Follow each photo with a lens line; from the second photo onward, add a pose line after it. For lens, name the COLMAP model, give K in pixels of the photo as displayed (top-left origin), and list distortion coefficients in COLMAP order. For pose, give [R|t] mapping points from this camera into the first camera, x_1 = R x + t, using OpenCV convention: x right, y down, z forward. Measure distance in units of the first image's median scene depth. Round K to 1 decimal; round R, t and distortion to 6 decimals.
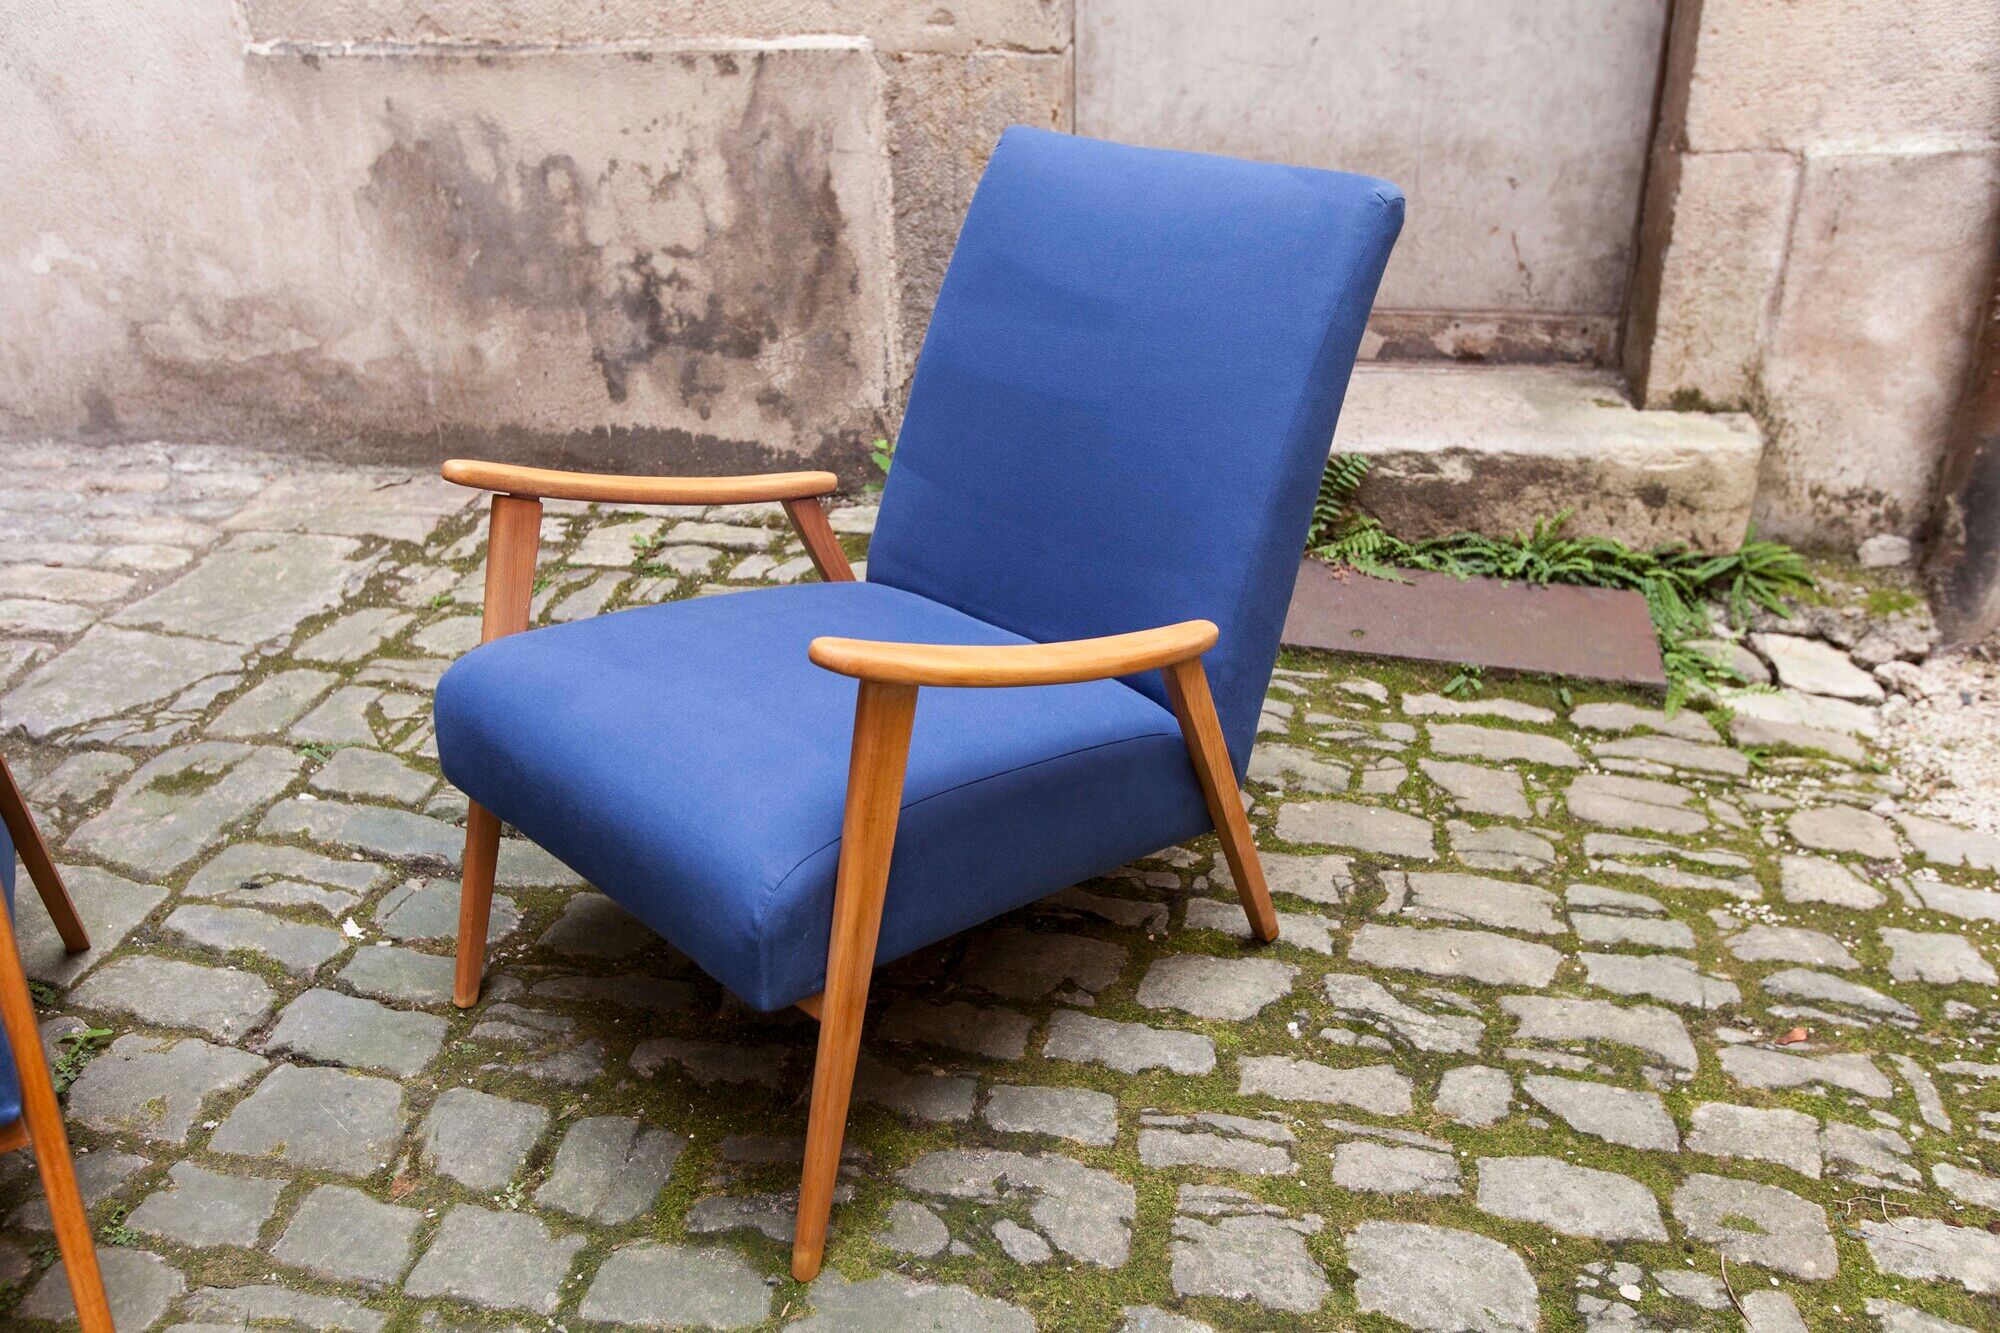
lens RADIAL K [[1606.2, 0, 996.6], [0, 1606.2, 670.5], [0, 0, 1]] dist [0.003167, -0.005008]
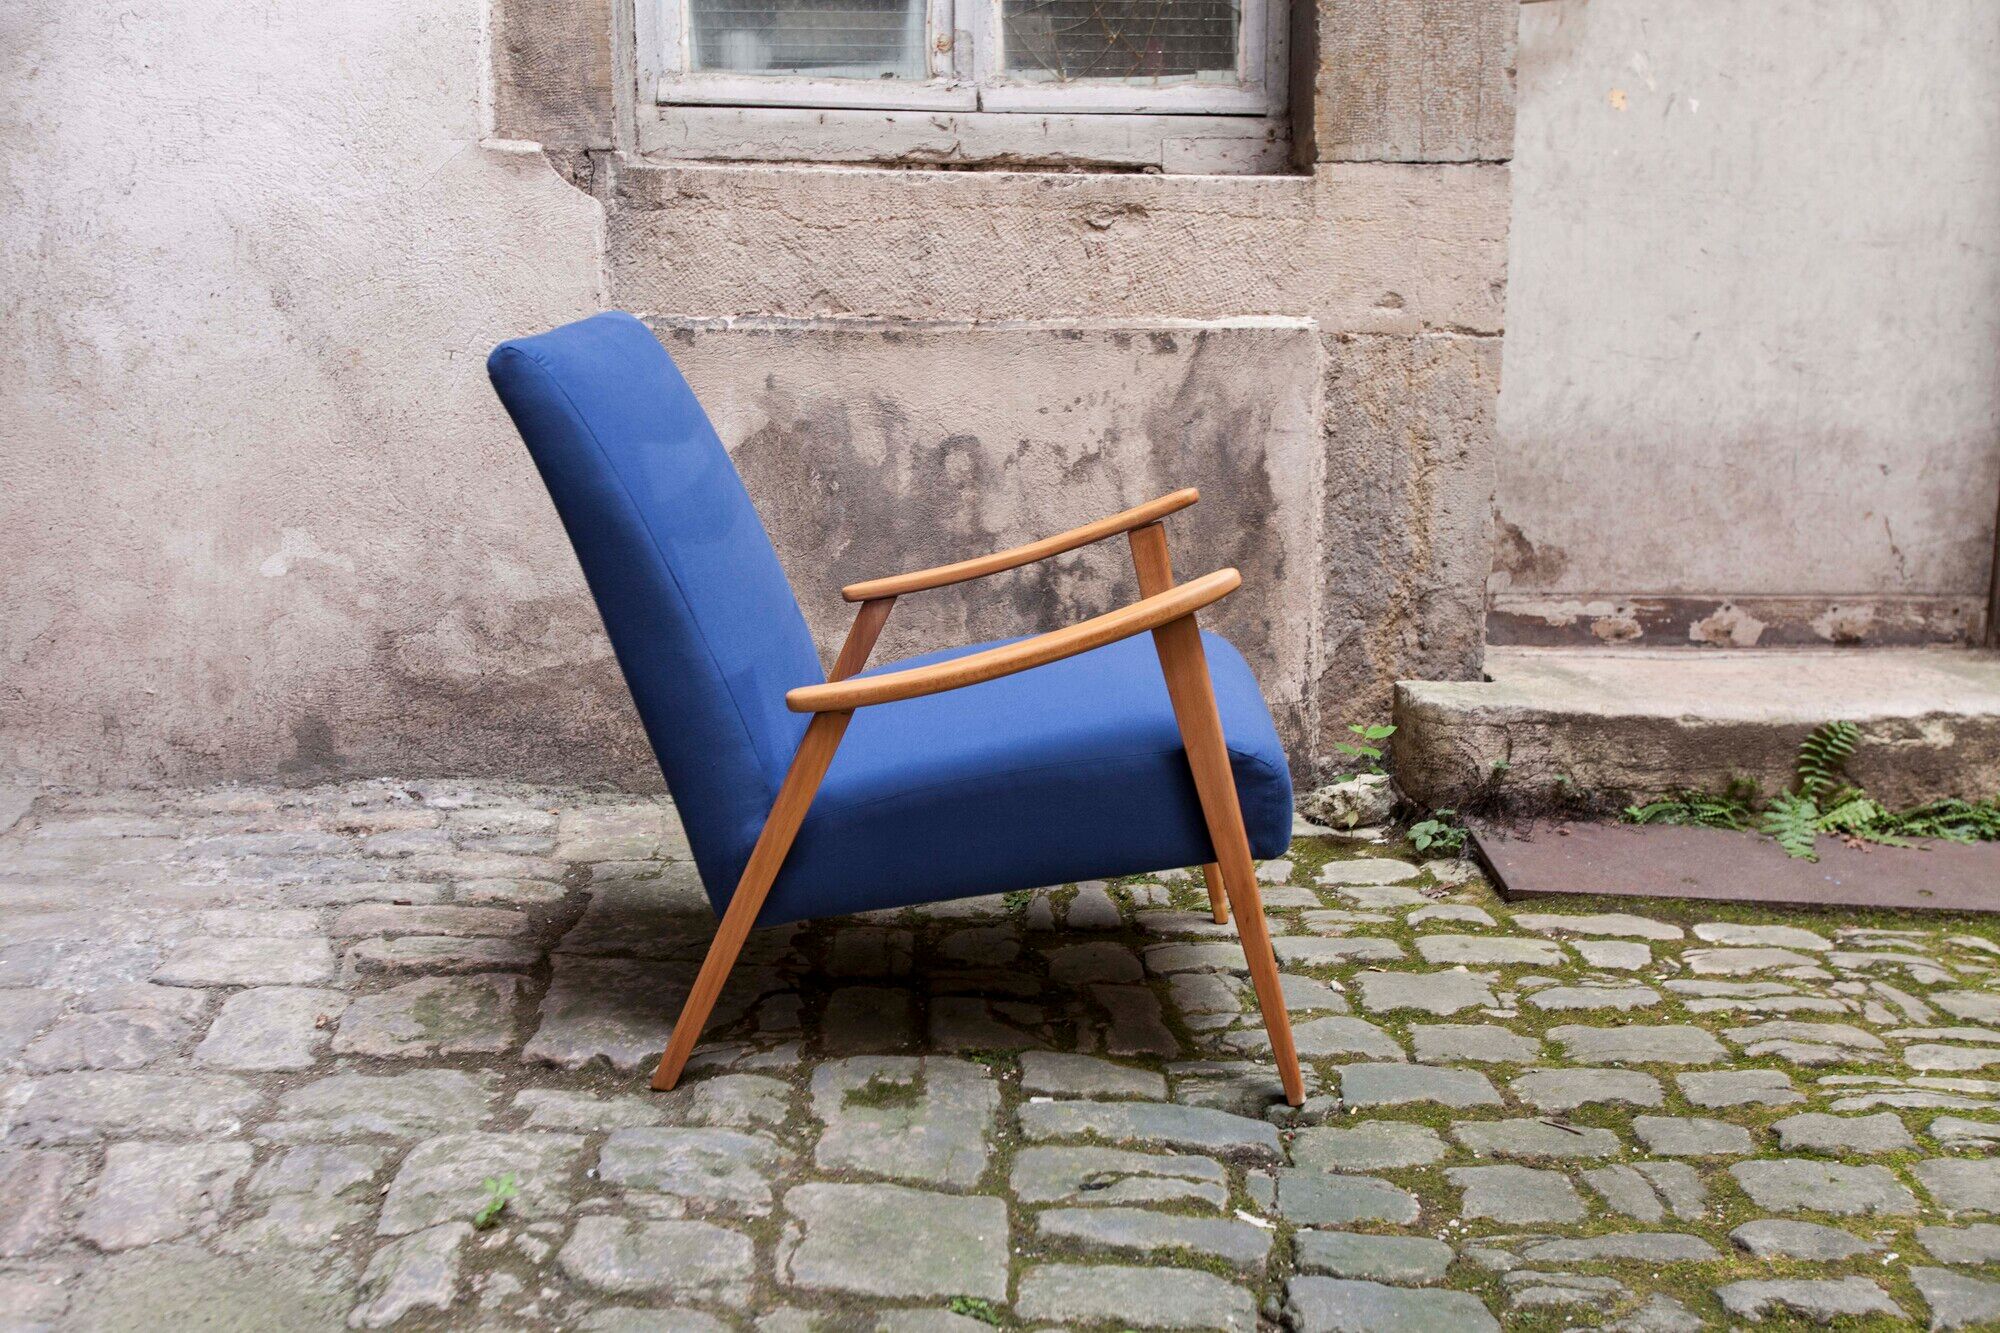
lens RADIAL K [[1924.2, 0, 998.4], [0, 1924.2, 663.8], [0, 0, 1]] dist [-0.003584, 0.000000]
pose [[0.975217, -0.016709, 0.220620, -0.523213], [0.073723, 0.964700, -0.252821, 0.086947], [-0.208608, 0.262820, 0.942023, -0.001067]]
